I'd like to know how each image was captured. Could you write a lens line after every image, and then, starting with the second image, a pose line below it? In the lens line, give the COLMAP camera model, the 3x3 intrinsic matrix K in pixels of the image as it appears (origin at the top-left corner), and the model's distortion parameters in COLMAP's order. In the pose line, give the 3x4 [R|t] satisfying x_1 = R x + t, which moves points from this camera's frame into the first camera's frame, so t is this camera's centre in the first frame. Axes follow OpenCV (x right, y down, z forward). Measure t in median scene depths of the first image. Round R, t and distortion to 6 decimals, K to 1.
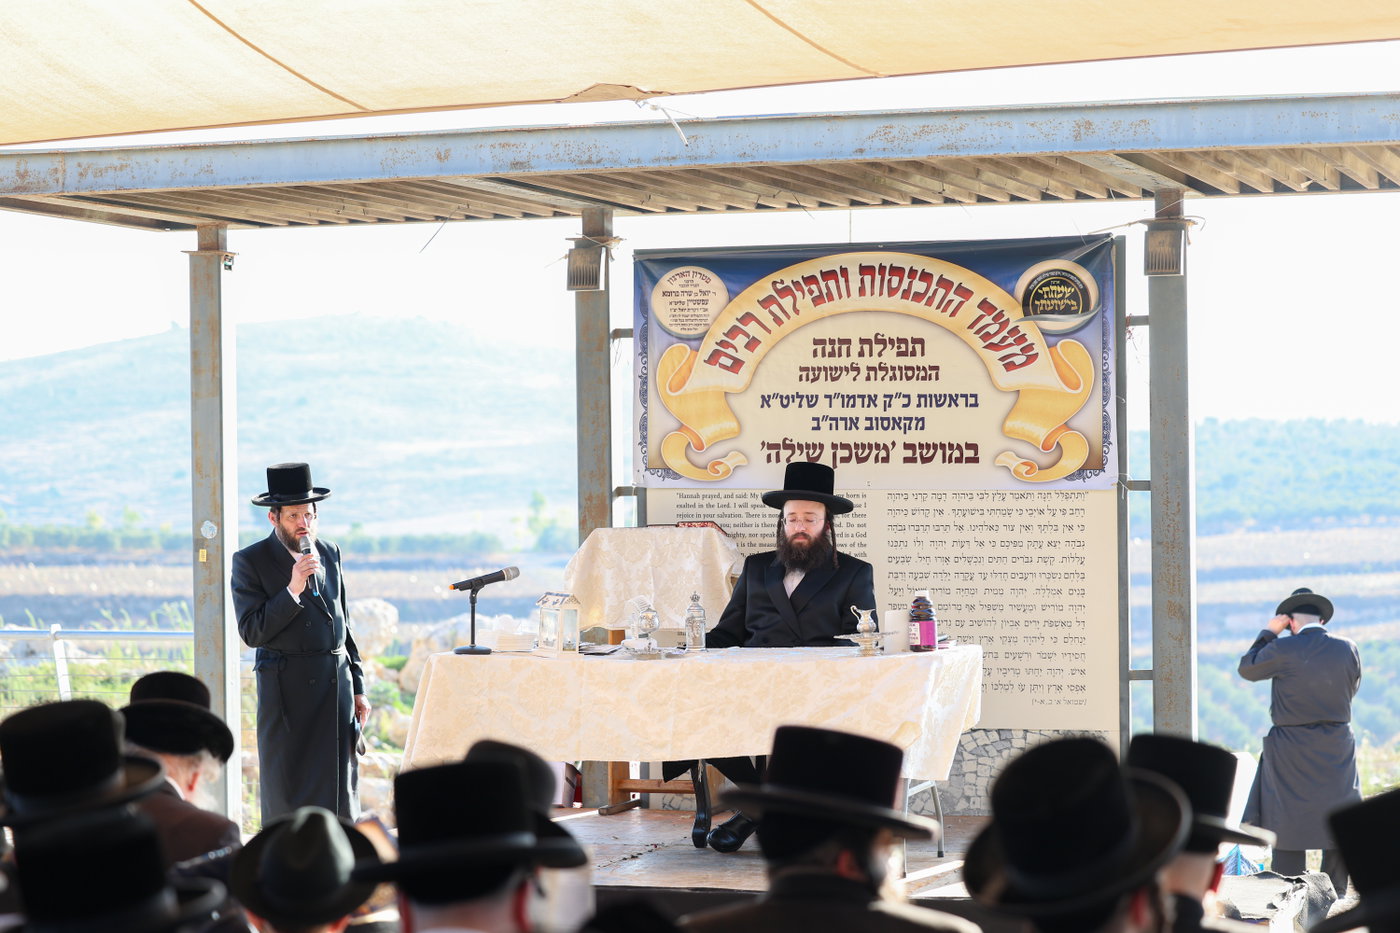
lens RADIAL K [[3319.9, 0, 700.0], [0, 3319.9, 466.5], [0, 0, 1]] dist [-0.050767, -0.224826]
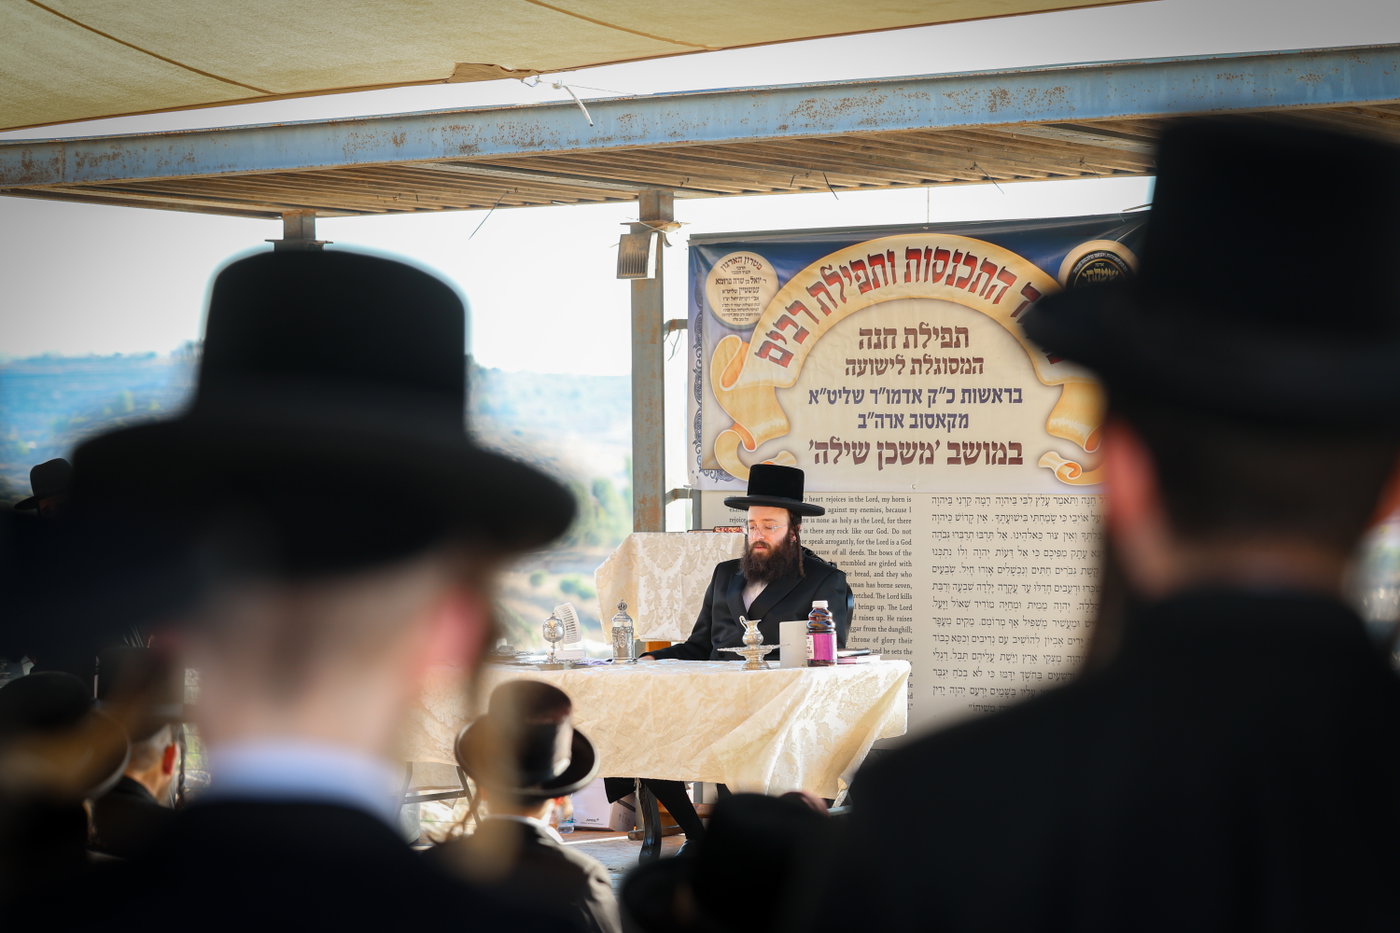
lens RADIAL K [[3788.5, 0, 700.0], [0, 3788.5, 466.5], [0, 0, 1]] dist [0.070297, 0.180748]
pose [[0.967454, 0.002749, -0.253031, 0.259916], [-0.002851, 0.999996, -0.000035, -0.000135], [0.253030, 0.000755, 0.967458, -0.028843]]
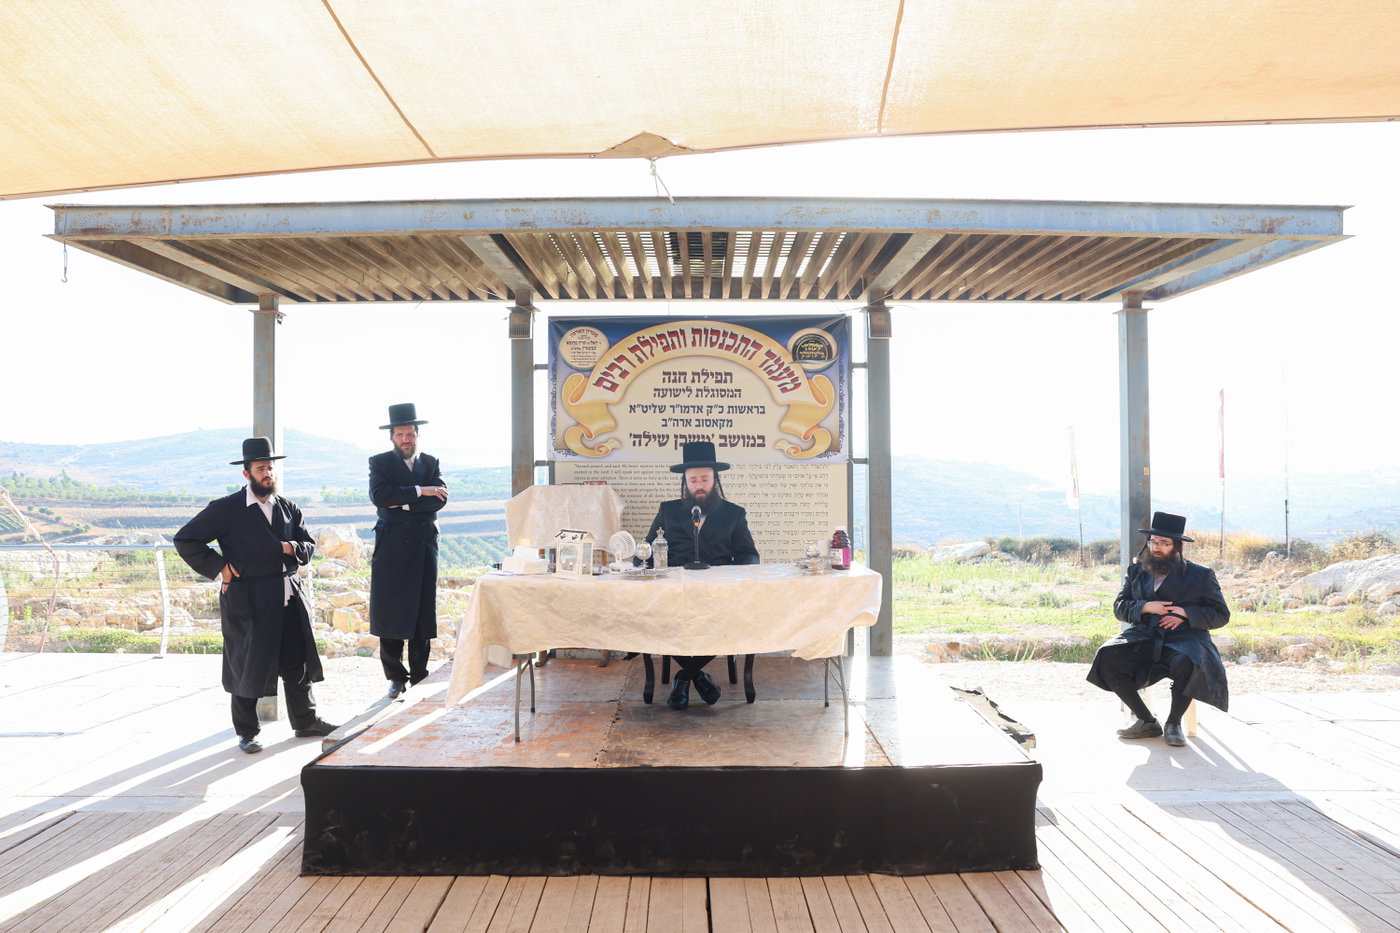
lens RADIAL K [[969.2, 0, 700.0], [0, 969.2, 466.5], [0, 0, 1]] dist [-0.117263, 0.098571]
pose [[0.945850, 0.009595, 0.324463, -0.105949], [-0.005814, 0.999903, -0.012622, 0.015108], [-0.324553, 0.010052, 0.945814, 0.542117]]
